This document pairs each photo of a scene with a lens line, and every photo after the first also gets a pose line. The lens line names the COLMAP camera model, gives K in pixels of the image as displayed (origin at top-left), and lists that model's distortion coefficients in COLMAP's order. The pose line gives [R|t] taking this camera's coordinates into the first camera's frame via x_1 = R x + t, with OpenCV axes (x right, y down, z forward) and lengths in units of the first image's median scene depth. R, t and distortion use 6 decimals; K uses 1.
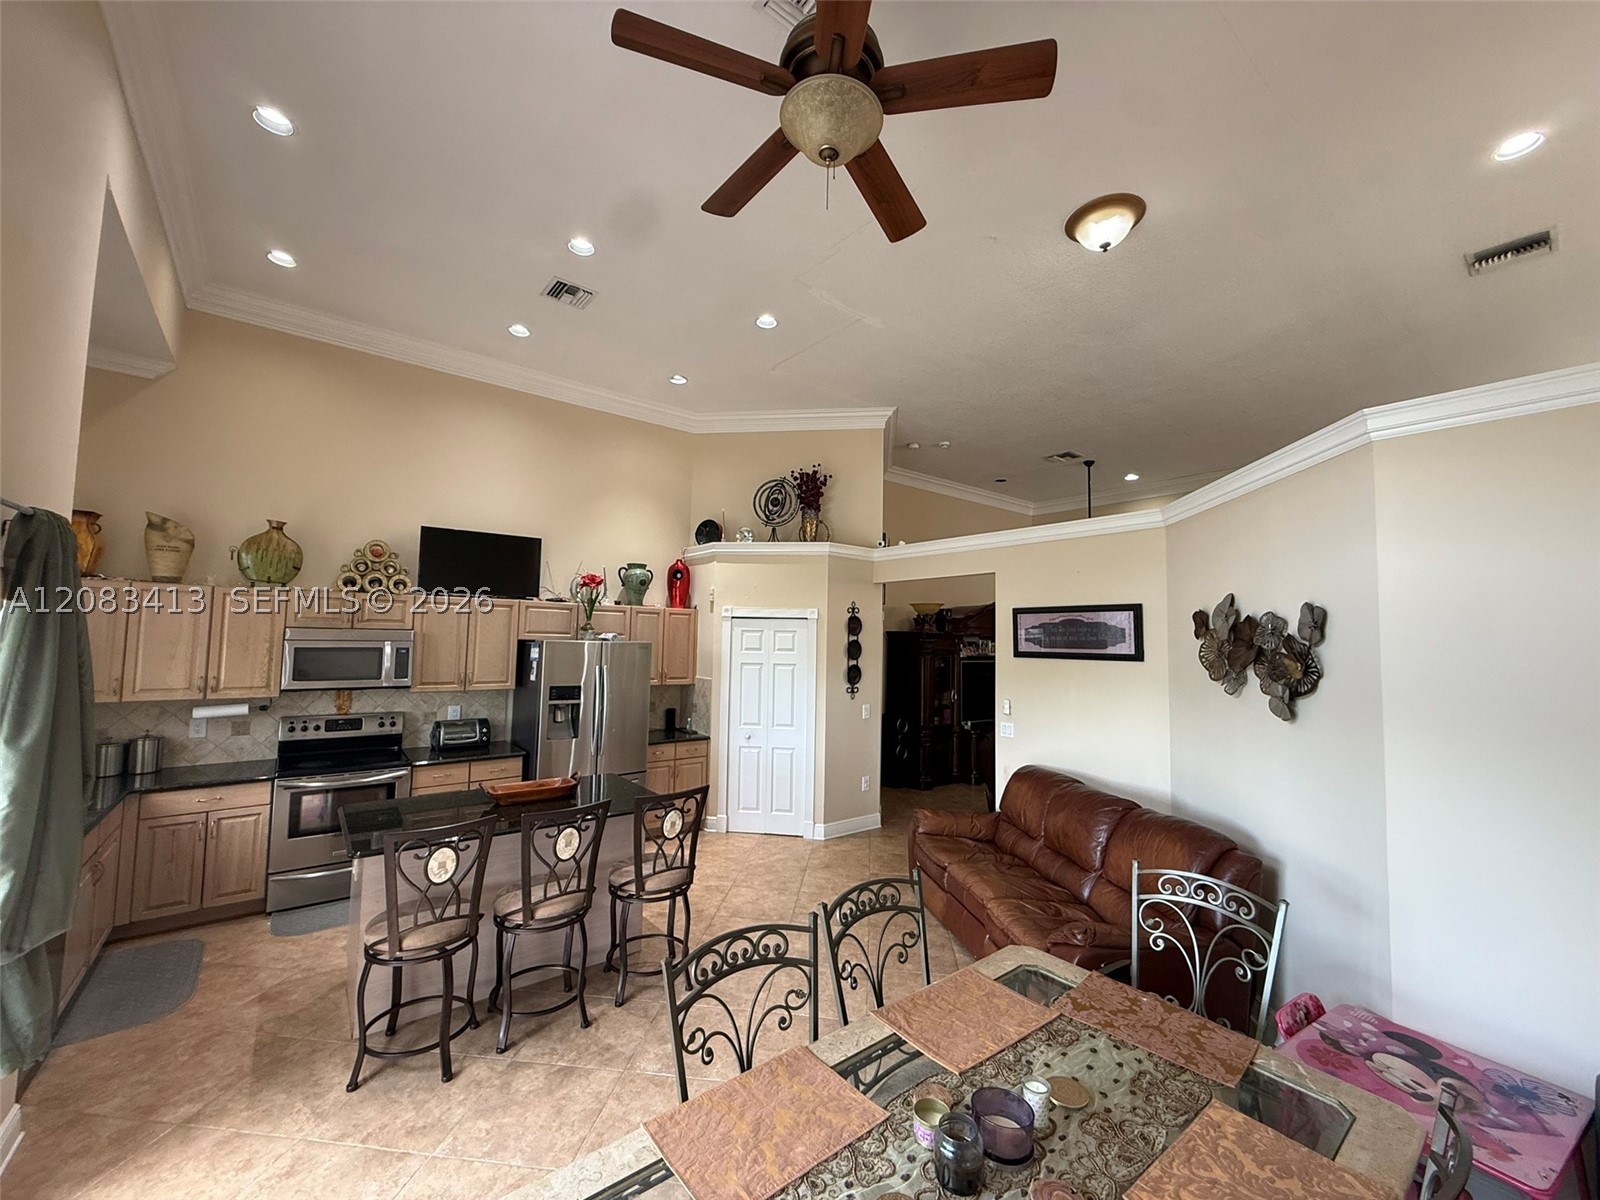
lens RADIAL K [[637.9, 0, 796.5], [0, 637.9, 594.6], [0, 0, 1]] dist [-0.000269, -0.000444]
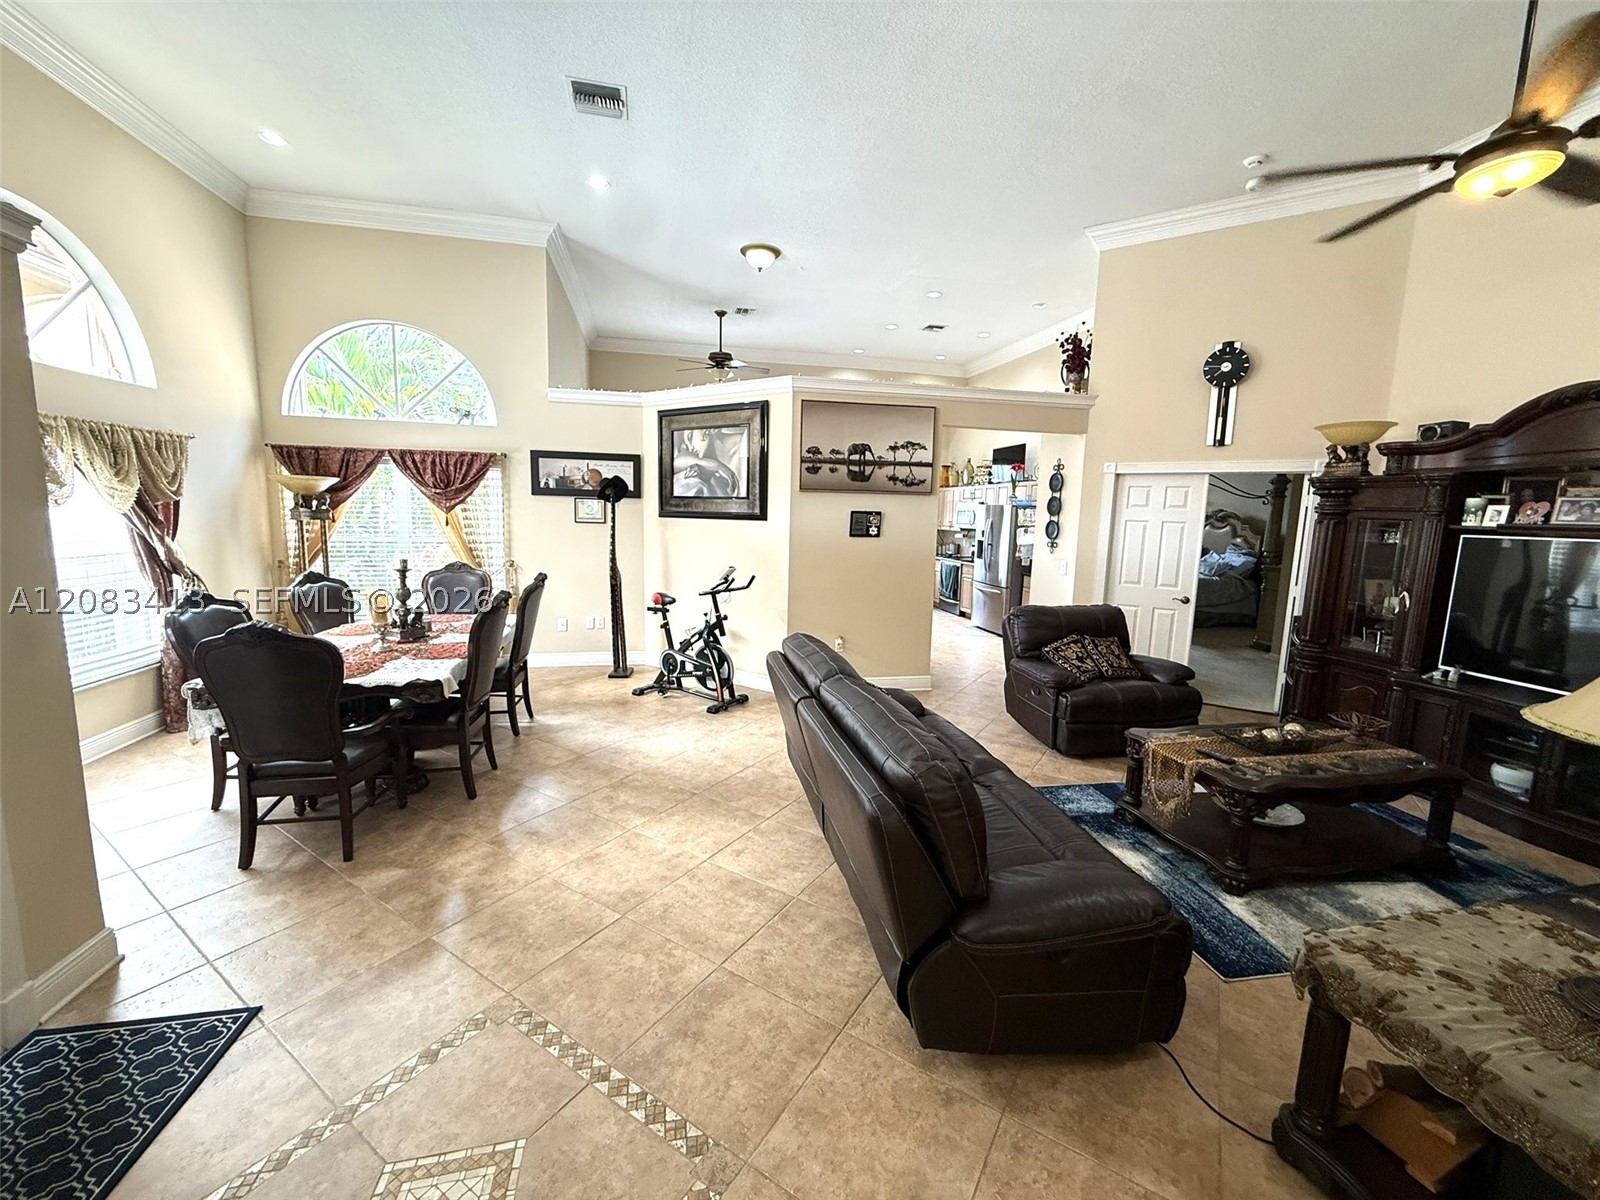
lens RADIAL K [[637.9, 0, 798.7], [0, 637.9, 598.2], [0, 0, 1]] dist [-0.000269, -0.000444]
pose [[-0.436289, 0.089443, -0.895350, 1.224473], [0.027774, 0.995912, 0.085955, 0.136467], [0.899378, 0.012634, -0.436989, 1.088656]]
